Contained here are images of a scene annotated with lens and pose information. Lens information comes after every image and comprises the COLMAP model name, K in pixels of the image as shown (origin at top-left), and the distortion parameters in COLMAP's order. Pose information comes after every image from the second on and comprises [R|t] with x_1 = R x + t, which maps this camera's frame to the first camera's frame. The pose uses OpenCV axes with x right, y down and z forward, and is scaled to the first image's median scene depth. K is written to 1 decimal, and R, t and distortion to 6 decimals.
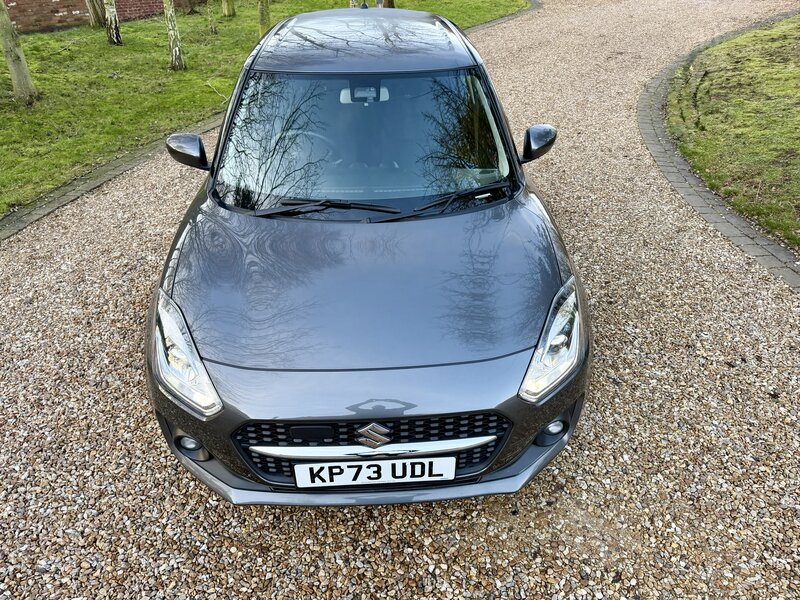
lens RADIAL K [[569.9, 0, 401.0], [0, 569.9, 299.4], [0, 0, 1]] dist [0.015101, -0.018703]
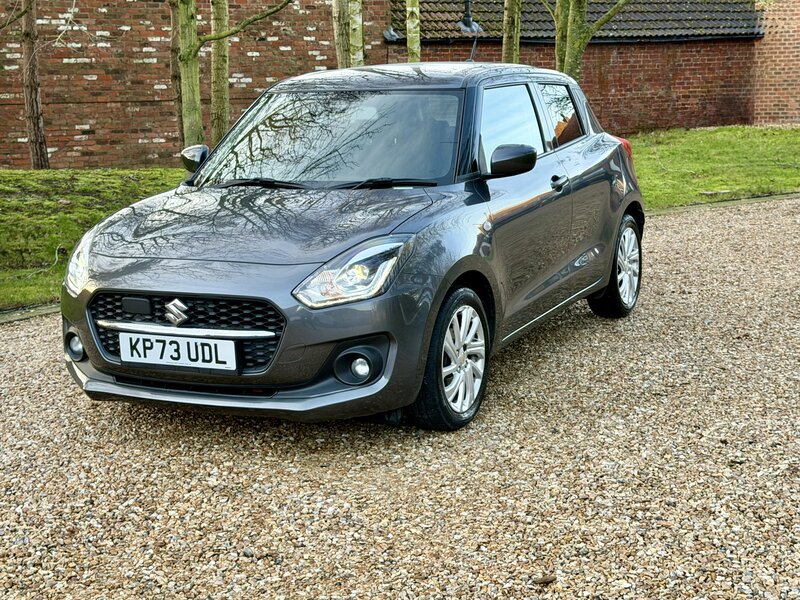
lens RADIAL K [[1271.8, 0, 400.0], [0, 1271.8, 300.0], [0, 0, 1]] dist [0.142408, -0.056404]
pose [[0.877770, 0.062762, -0.474952, 1.581603], [-0.239167, 0.916415, -0.320911, 0.930913], [0.415112, 0.395279, 0.819412, -0.983785]]
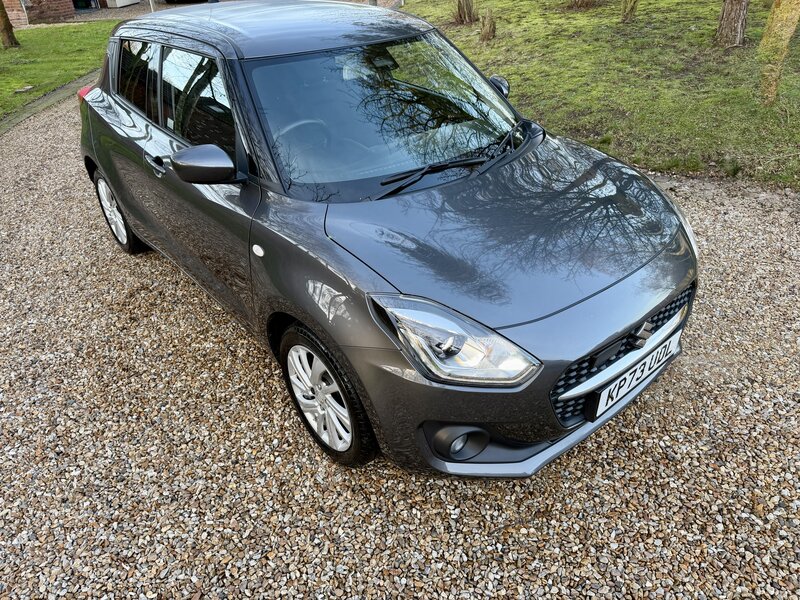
lens RADIAL K [[569.9, 0, 401.0], [0, 569.9, 299.4], [0, 0, 1]] dist [0.015101, -0.018703]
pose [[0.794104, -0.343895, 0.501134, -0.893719], [0.360556, 0.930323, 0.067078, -0.056475], [-0.489284, 0.127420, 0.862766, 0.273566]]
